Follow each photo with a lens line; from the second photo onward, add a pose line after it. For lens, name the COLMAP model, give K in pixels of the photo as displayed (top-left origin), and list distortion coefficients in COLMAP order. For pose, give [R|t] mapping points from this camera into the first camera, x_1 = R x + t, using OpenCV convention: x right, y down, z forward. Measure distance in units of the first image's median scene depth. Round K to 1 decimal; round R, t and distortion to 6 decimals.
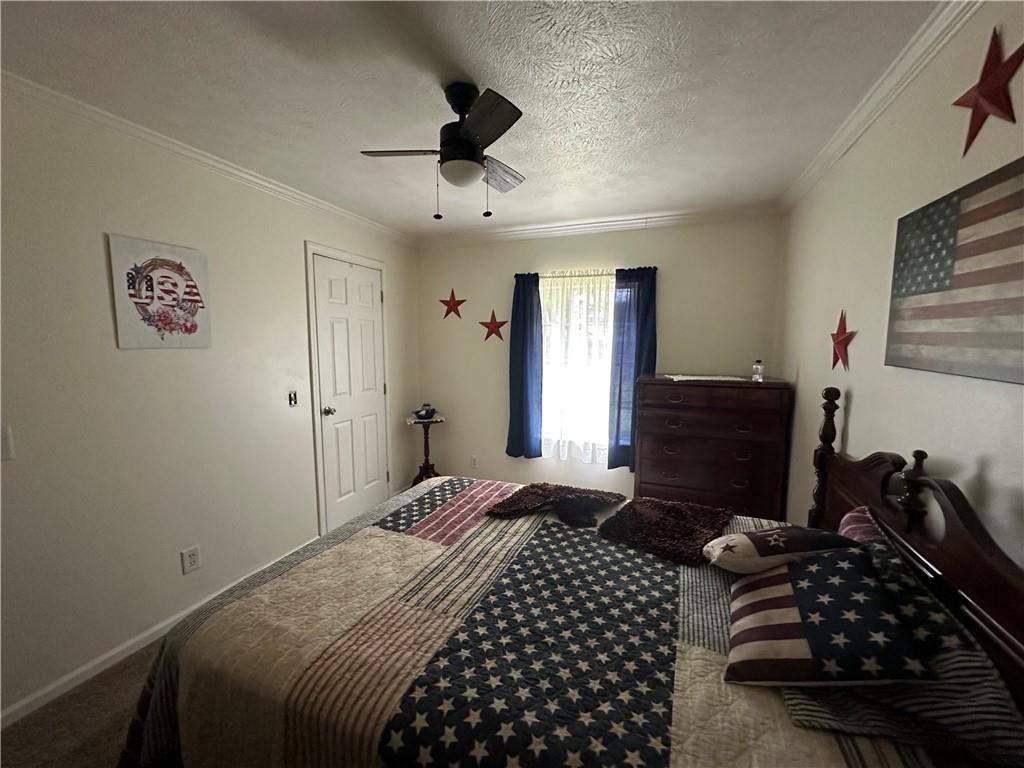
lens RADIAL K [[406.5, 0, 512.0], [0, 406.5, 384.0], [0, 0, 1]] dist [-0.000643, -0.000149]
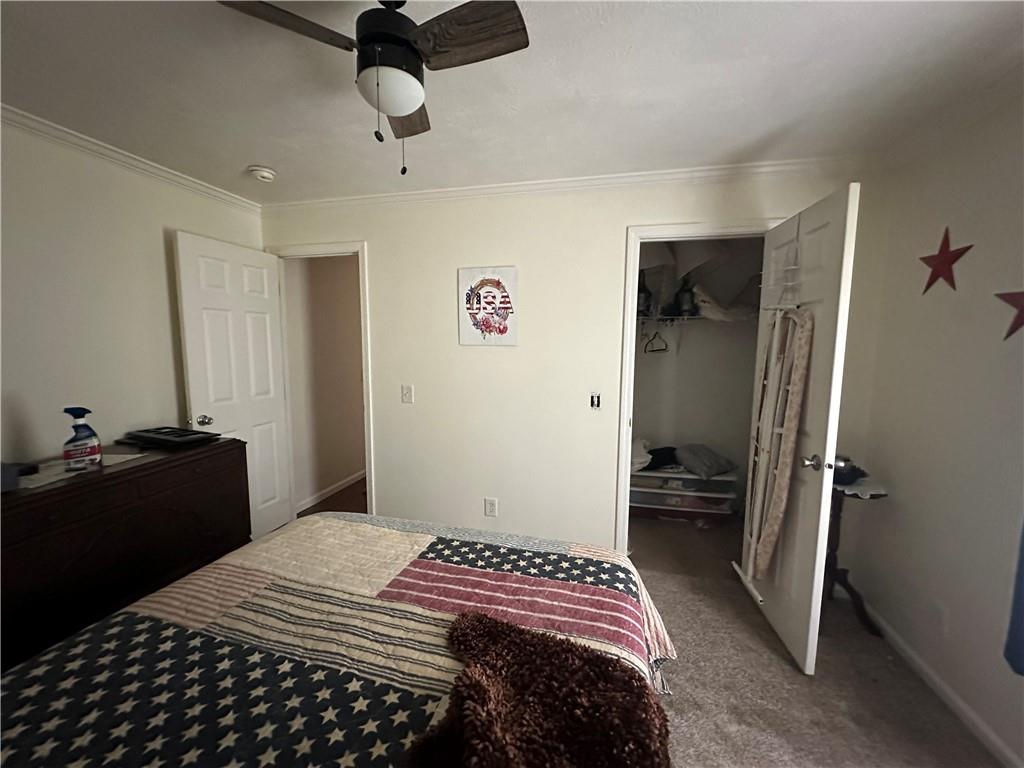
lens RADIAL K [[406.5, 0, 512.0], [0, 406.5, 384.0], [0, 0, 1]] dist [-0.000643, -0.000149]
pose [[0.125106, 0.099713, -0.987120, 0.522284], [-0.112029, 0.989993, 0.085805, -0.089775], [0.985798, 0.099851, 0.135025, 0.950180]]
